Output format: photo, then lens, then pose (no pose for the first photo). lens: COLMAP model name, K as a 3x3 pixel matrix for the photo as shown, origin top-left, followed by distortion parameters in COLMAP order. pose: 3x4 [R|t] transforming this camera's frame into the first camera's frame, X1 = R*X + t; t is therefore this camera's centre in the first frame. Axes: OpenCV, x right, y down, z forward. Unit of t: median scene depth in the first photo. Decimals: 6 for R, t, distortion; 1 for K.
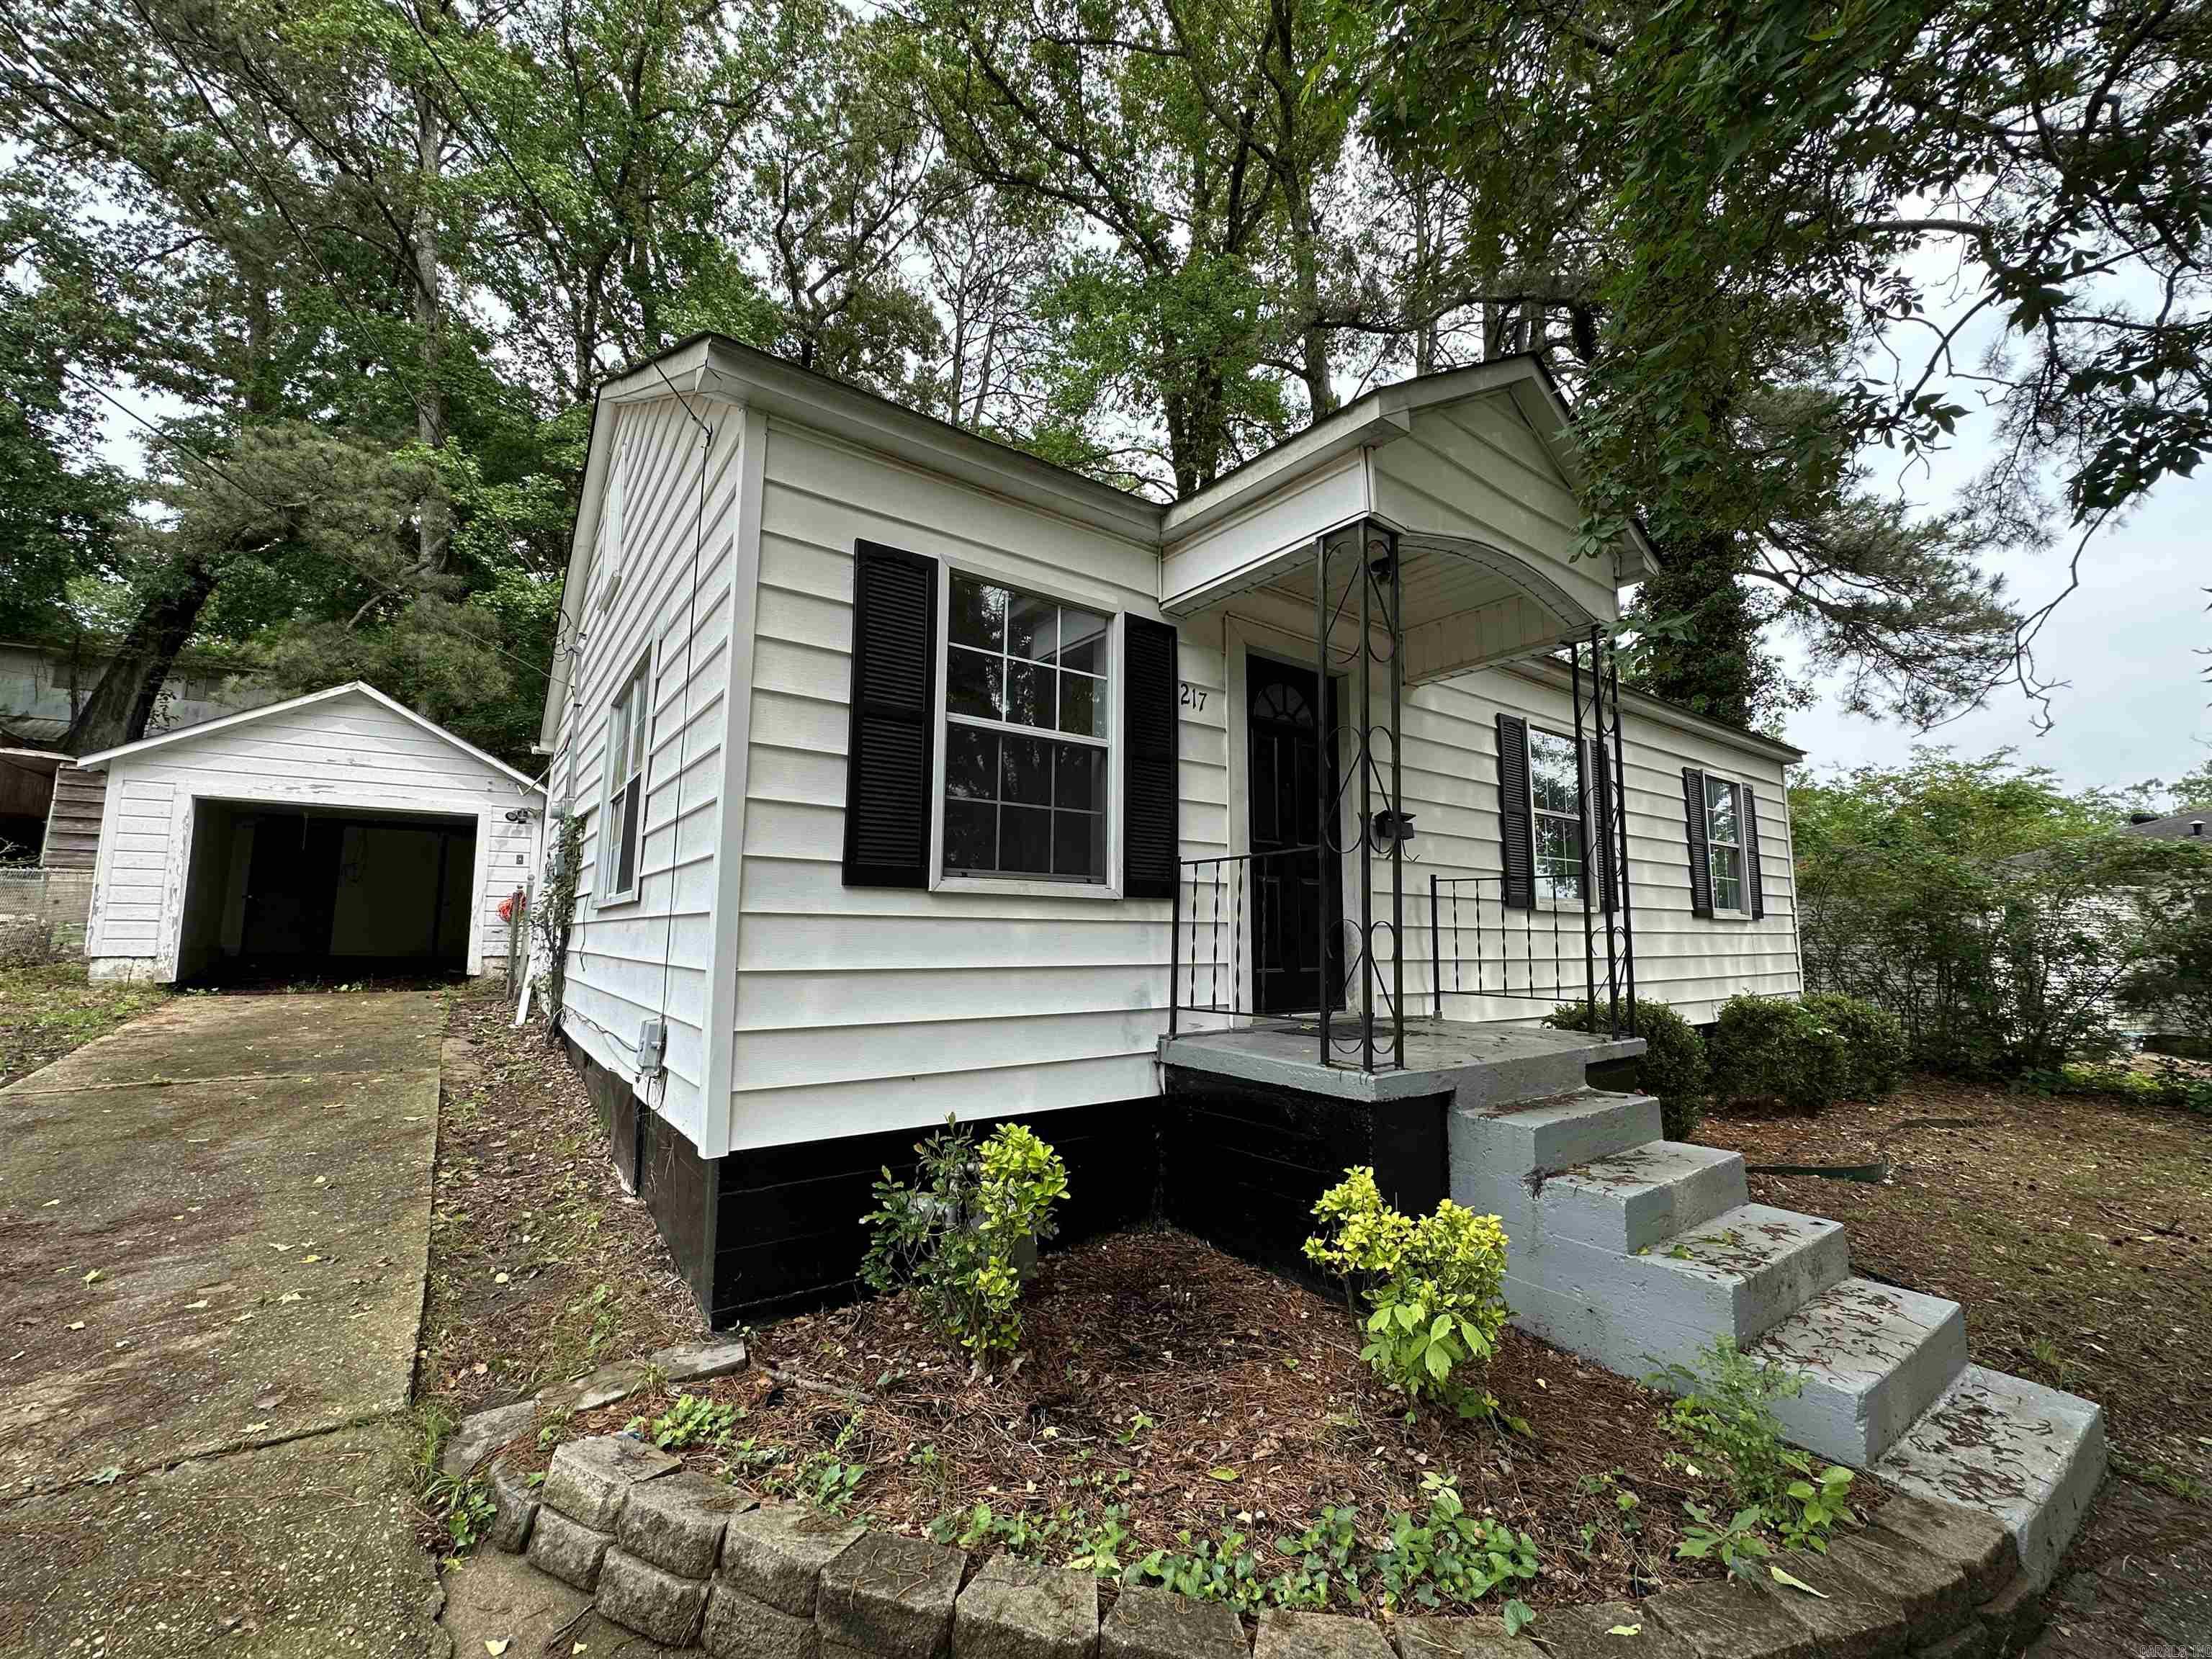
lens RADIAL K [[870.3, 0, 1106.0], [0, 870.3, 829.5], [0, 0, 1]] dist [0.023447, 0.000100]
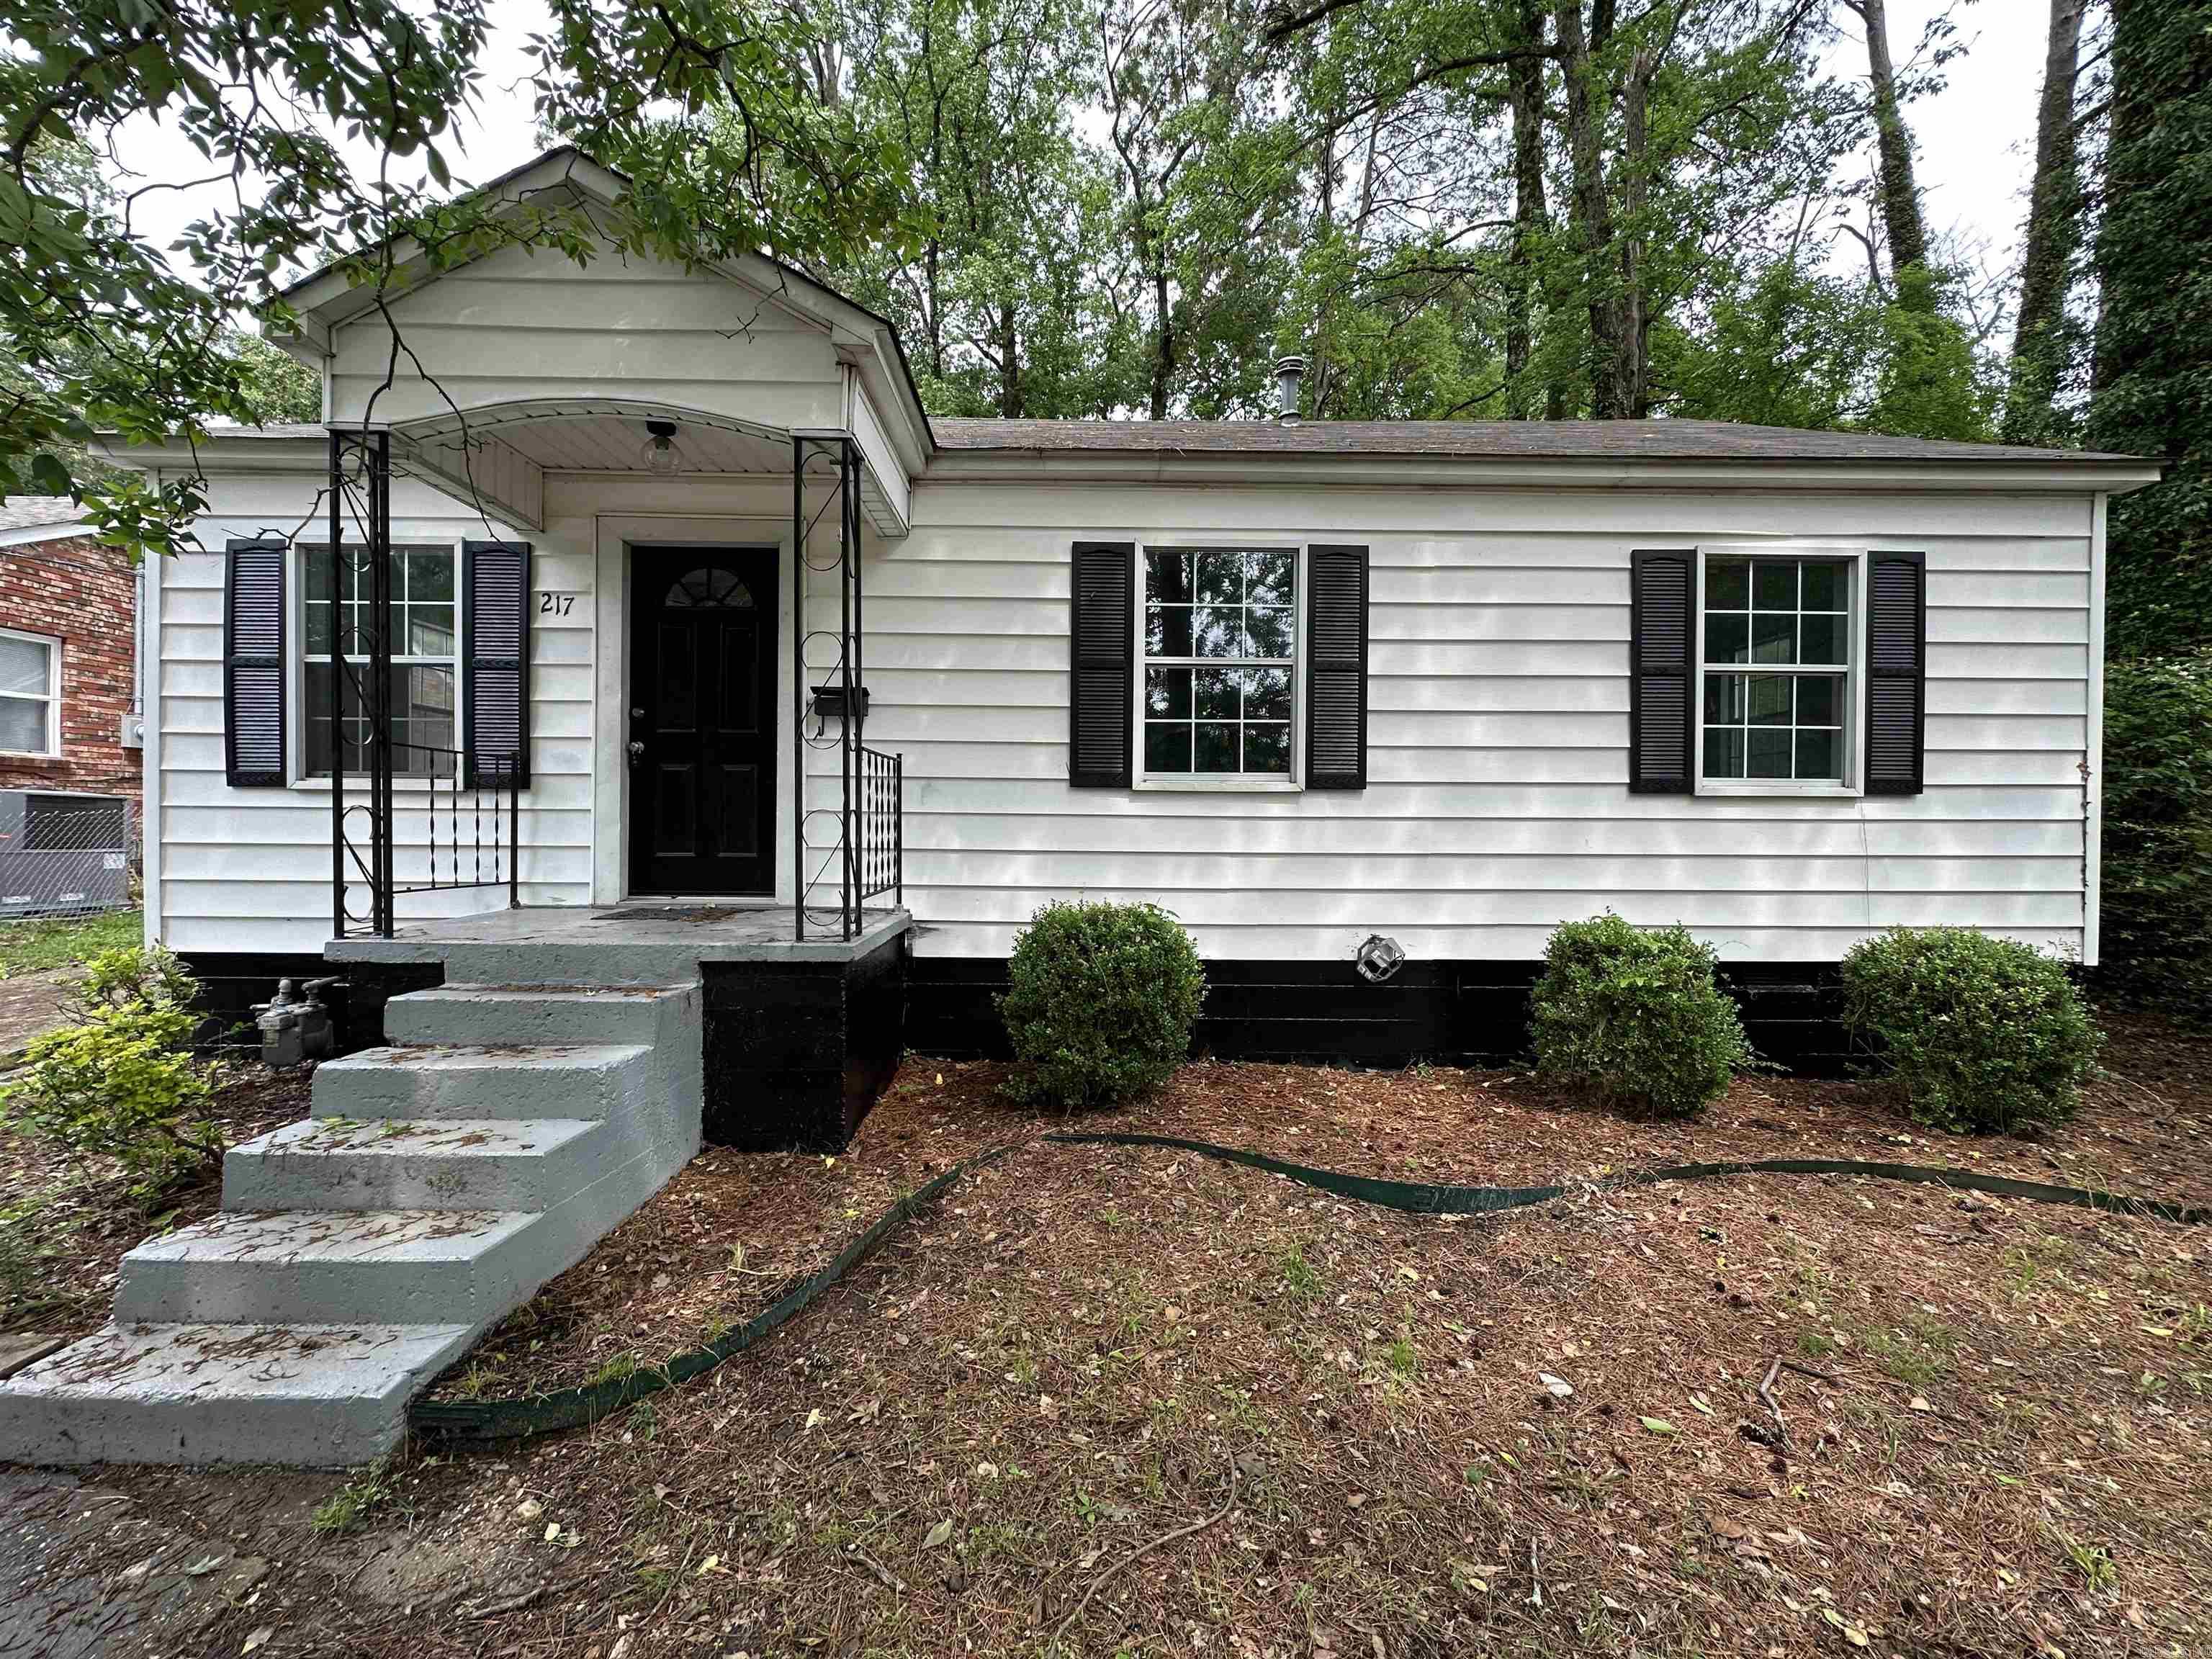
lens RADIAL K [[844.0, 0, 1106.0], [0, 844.0, 829.5], [0, 0, 1]] dist [-0.007681, -0.000318]
pose [[0.809851, -0.002421, -0.586630, 1.299442], [0.067851, 0.993667, 0.089568, 0.082399], [0.582698, -0.112341, 0.804887, 0.535623]]
